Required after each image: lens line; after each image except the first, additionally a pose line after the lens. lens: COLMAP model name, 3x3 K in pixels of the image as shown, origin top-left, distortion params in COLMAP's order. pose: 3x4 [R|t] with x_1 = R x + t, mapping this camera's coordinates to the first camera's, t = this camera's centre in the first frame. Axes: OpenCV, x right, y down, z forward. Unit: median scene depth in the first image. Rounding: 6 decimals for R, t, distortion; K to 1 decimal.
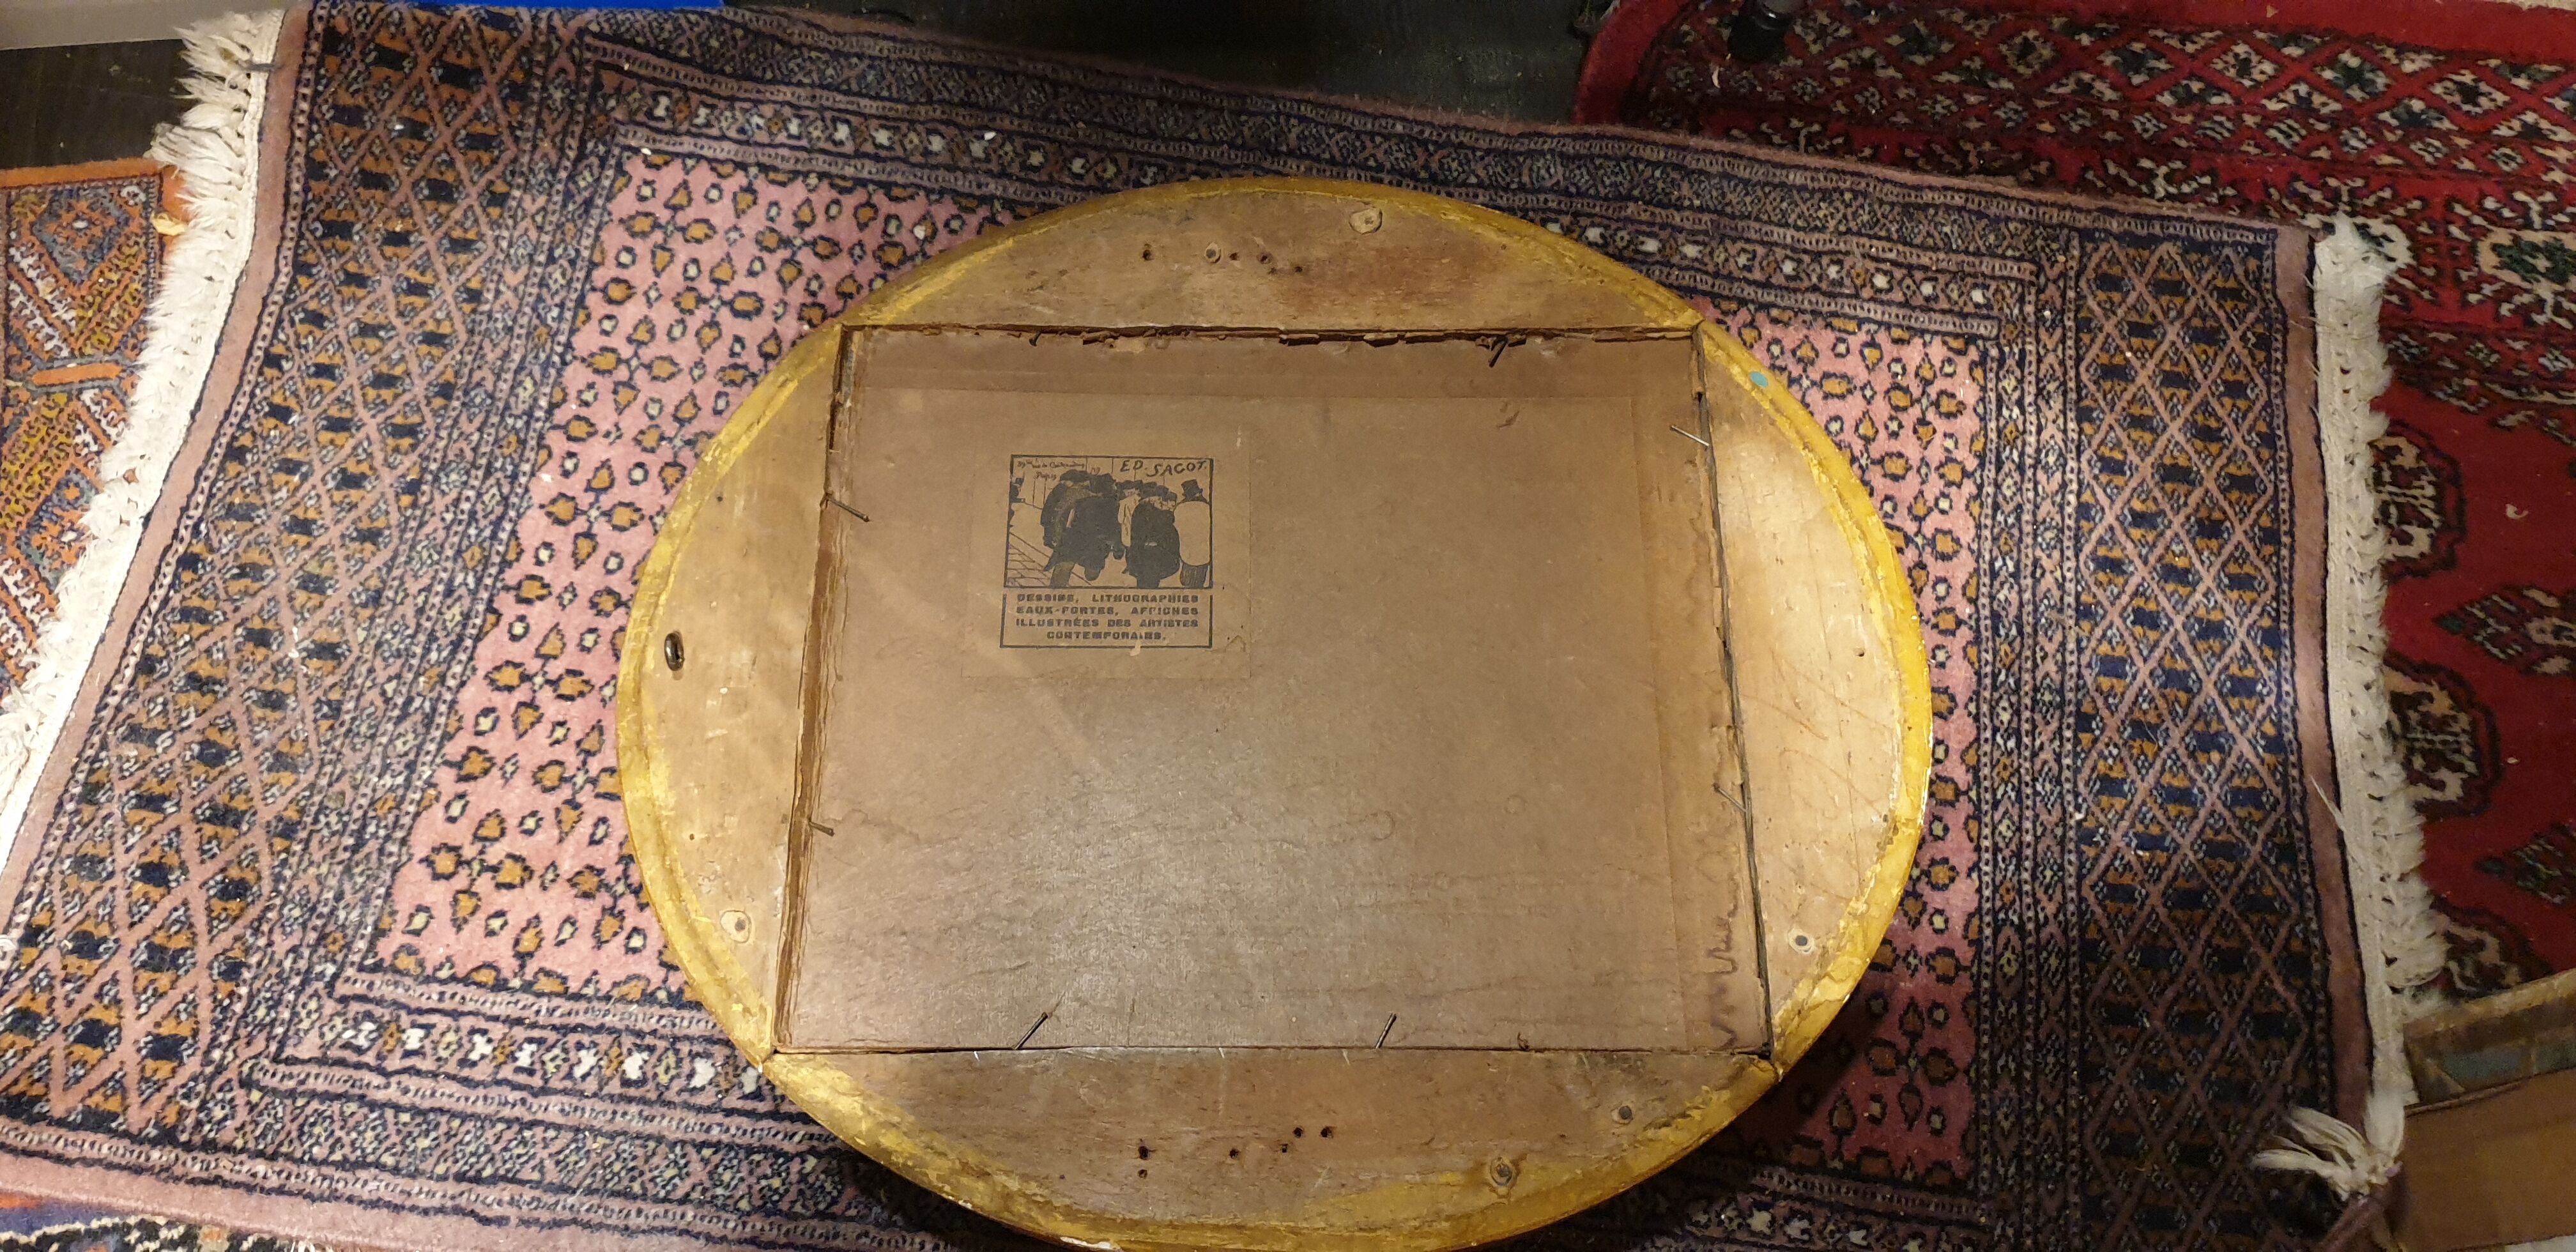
lens RADIAL K [[2005.2, 0, 1226.3], [0, 2005.2, 588.4], [0, 0, 1]] dist [-0.066802, 0.090904]
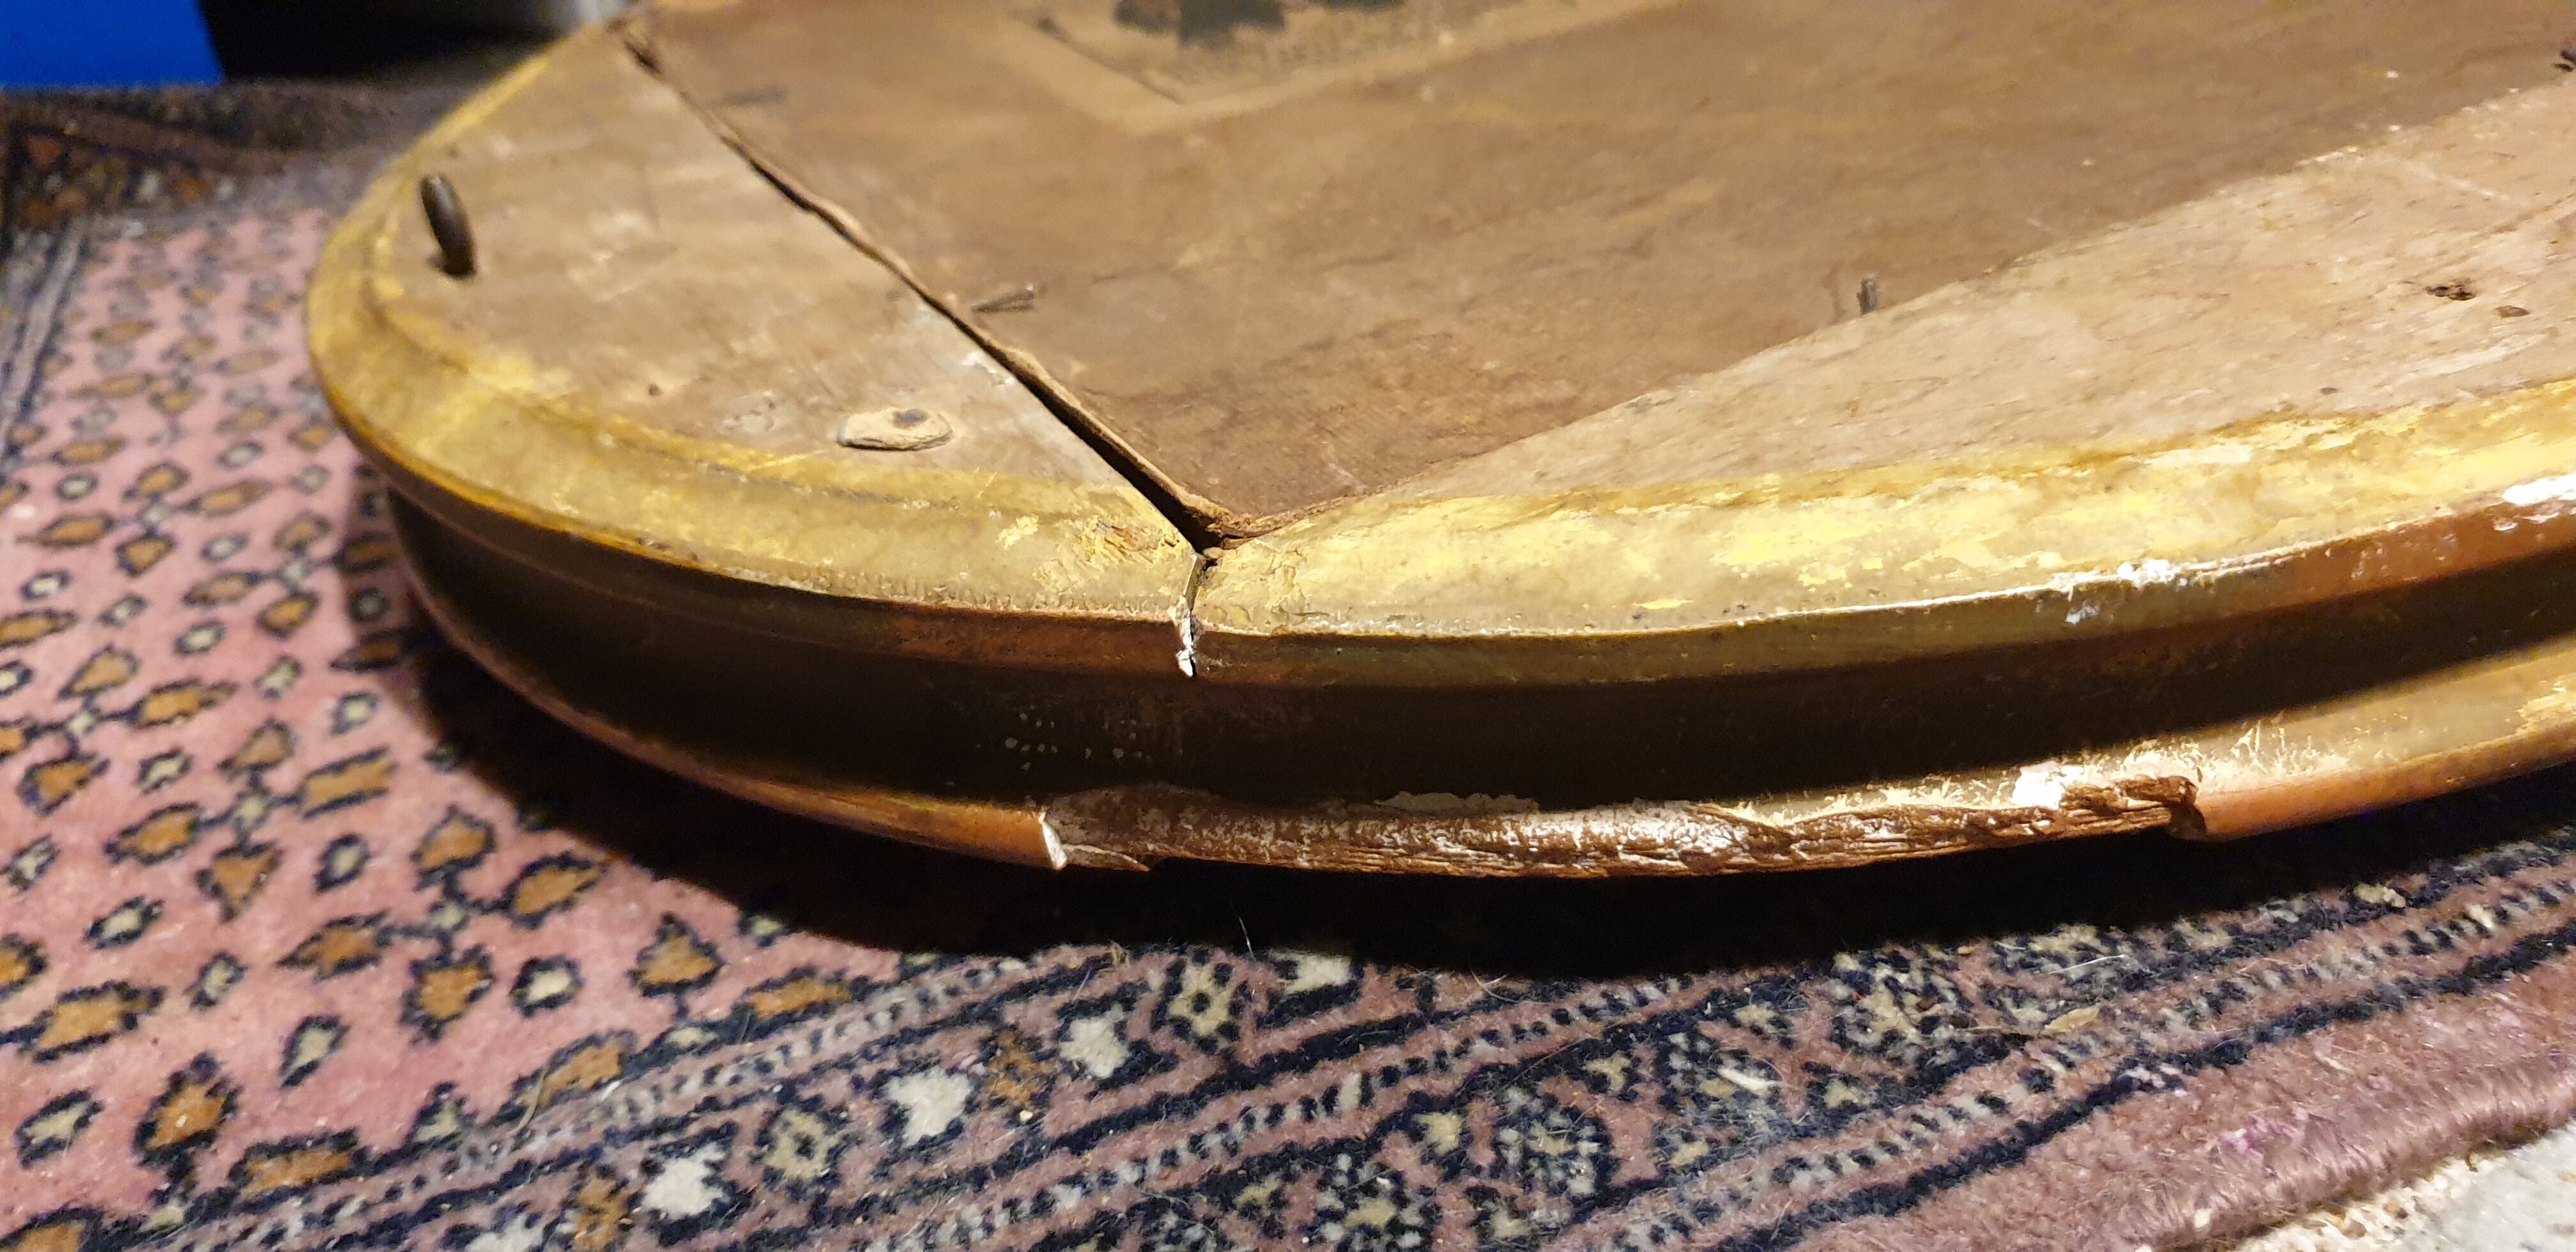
lens RADIAL K [[2005.2, 0, 1226.3], [0, 2005.2, 588.4], [0, 0, 1]] dist [-0.066802, 0.090904]
pose [[0.890580, -0.280844, 0.357763, -0.296964], [0.436606, 0.748294, -0.499431, 0.339051], [-0.127450, 0.600985, 0.789033, 0.697859]]
